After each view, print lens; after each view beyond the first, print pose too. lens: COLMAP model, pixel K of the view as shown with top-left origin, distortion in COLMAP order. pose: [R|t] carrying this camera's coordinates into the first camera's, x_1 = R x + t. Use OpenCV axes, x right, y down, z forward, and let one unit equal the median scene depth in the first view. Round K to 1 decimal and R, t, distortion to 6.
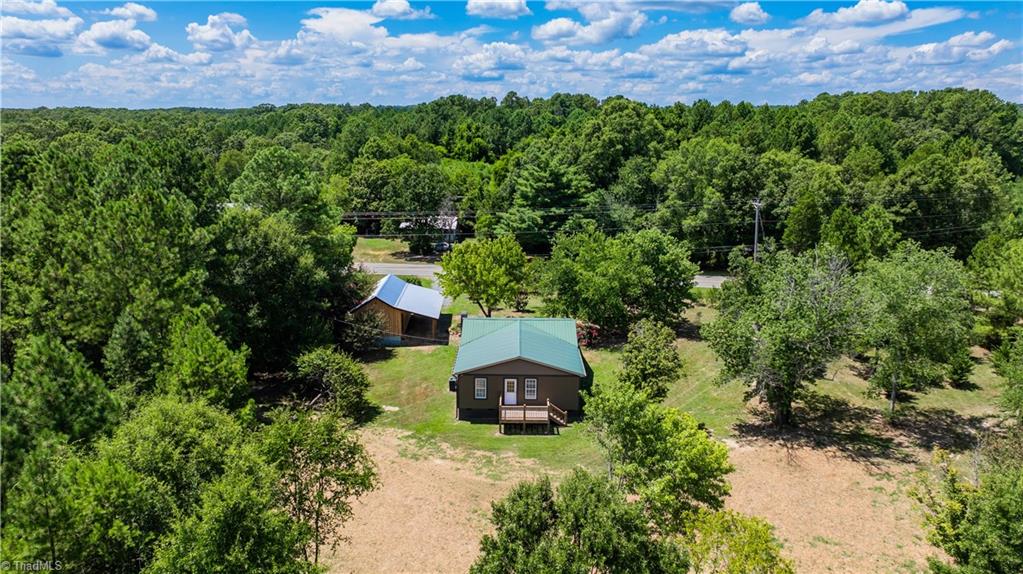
lens RADIAL K [[723.4, 0, 511.5], [0, 723.4, 287.0], [0, 0, 1]] dist [-0.009302, -0.000523]
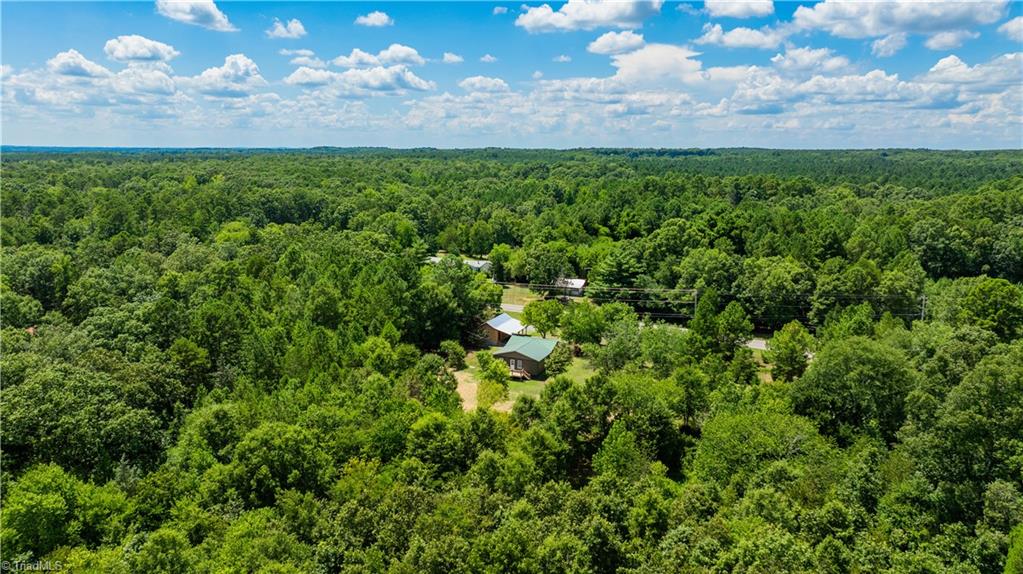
lens RADIAL K [[723.4, 0, 511.5], [0, 723.4, 287.0], [0, 0, 1]] dist [-0.009302, -0.000523]
pose [[0.921991, 0.076672, -0.379545, 0.739534], [-0.093570, 0.995267, -0.026246, -0.045997], [0.375736, 0.059712, 0.924801, -1.068880]]
